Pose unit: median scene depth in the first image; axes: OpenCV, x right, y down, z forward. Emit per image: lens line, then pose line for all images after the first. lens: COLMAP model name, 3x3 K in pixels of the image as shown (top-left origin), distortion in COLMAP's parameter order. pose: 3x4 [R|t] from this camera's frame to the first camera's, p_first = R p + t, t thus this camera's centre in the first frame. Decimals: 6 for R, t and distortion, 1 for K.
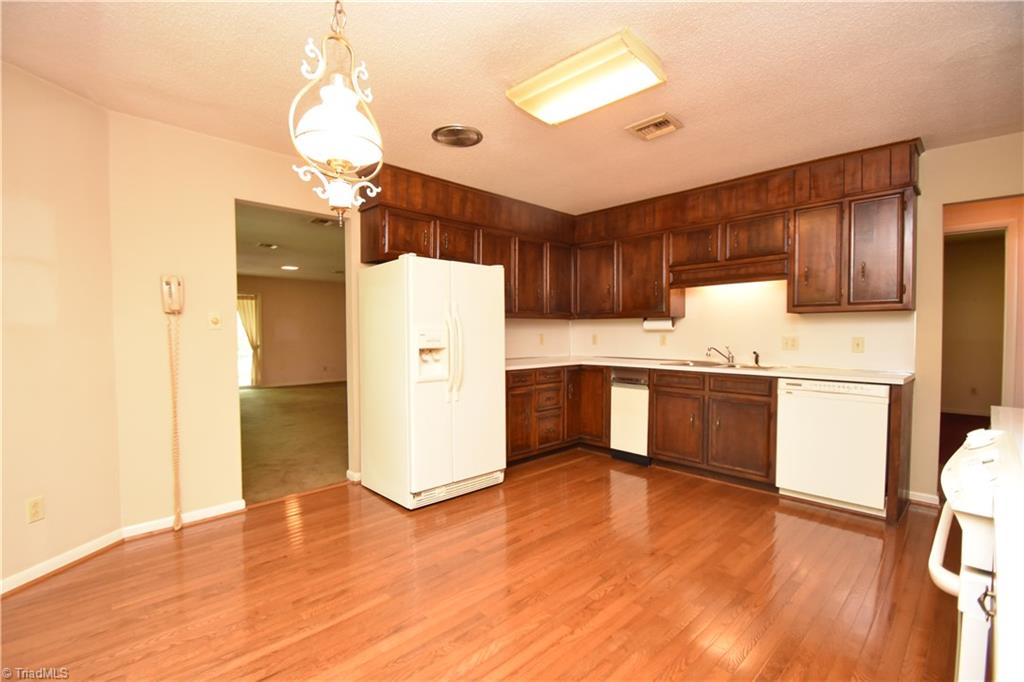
lens RADIAL K [[450.4, 0, 480.7], [0, 450.4, 343.1], [0, 0, 1]] dist [-0.003818, -0.005565]
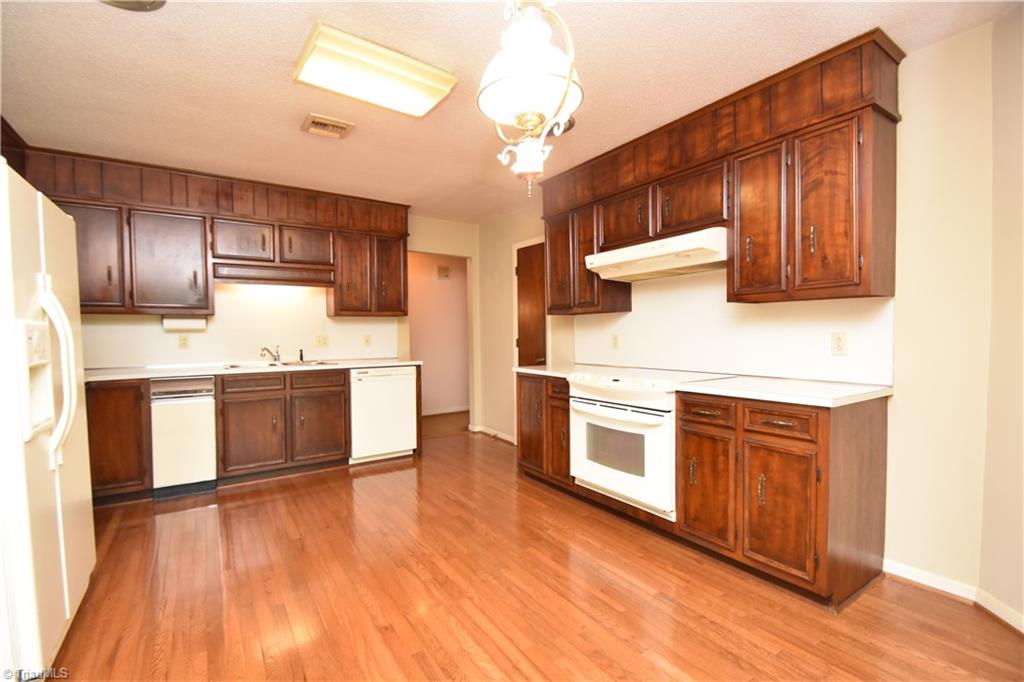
lens RADIAL K [[450.4, 0, 513.3], [0, 450.4, 342.0], [0, 0, 1]] dist [-0.003818, -0.005565]
pose [[0.129563, -0.026342, 0.991221, -0.452997], [0.030289, 0.999286, 0.022597, -0.009303], [-0.991108, 0.027095, 0.130268, 0.376287]]
